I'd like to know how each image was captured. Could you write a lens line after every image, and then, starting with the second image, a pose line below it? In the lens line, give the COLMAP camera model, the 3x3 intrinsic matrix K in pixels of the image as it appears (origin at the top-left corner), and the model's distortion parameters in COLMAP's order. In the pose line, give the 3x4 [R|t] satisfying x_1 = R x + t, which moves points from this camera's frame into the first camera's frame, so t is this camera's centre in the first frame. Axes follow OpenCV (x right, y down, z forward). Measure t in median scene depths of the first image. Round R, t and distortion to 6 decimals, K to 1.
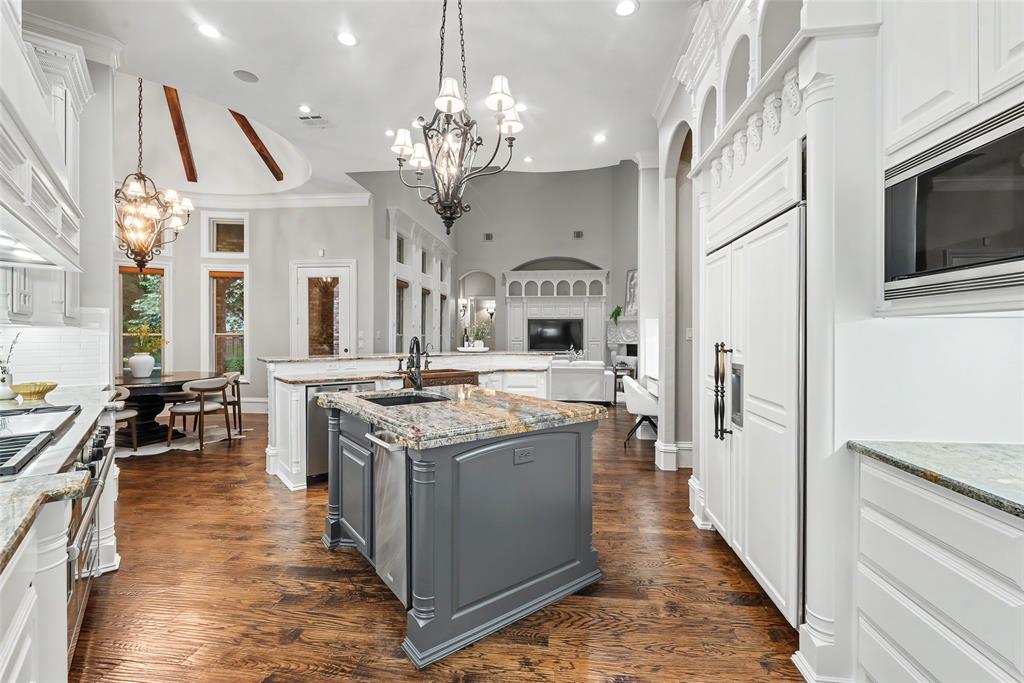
lens RADIAL K [[449.6, 0, 512.2], [0, 449.6, 341.2], [0, 0, 1]] dist [-0.000433, -0.000184]
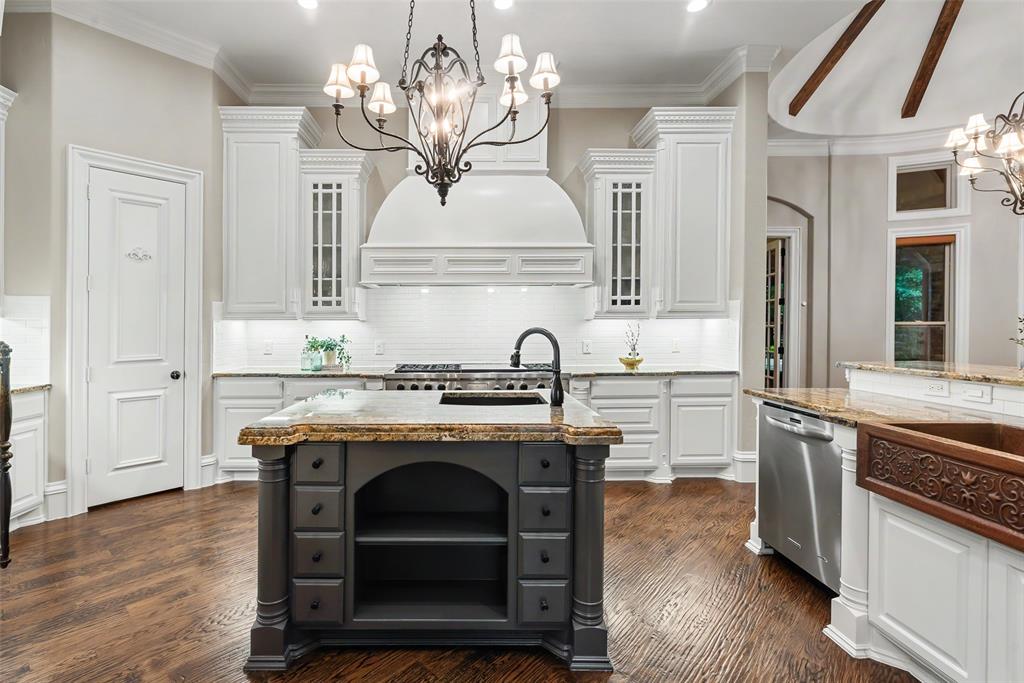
lens RADIAL K [[490.6, 0, 473.9], [0, 490.6, 330.9], [0, 0, 1]] dist [-0.004013, 0.001228]
pose [[-0.609996, 0.006796, -0.792376, 0.160018], [-0.008156, 0.999856, 0.014855, -0.004864], [0.792363, 0.015524, -0.609853, 0.474994]]
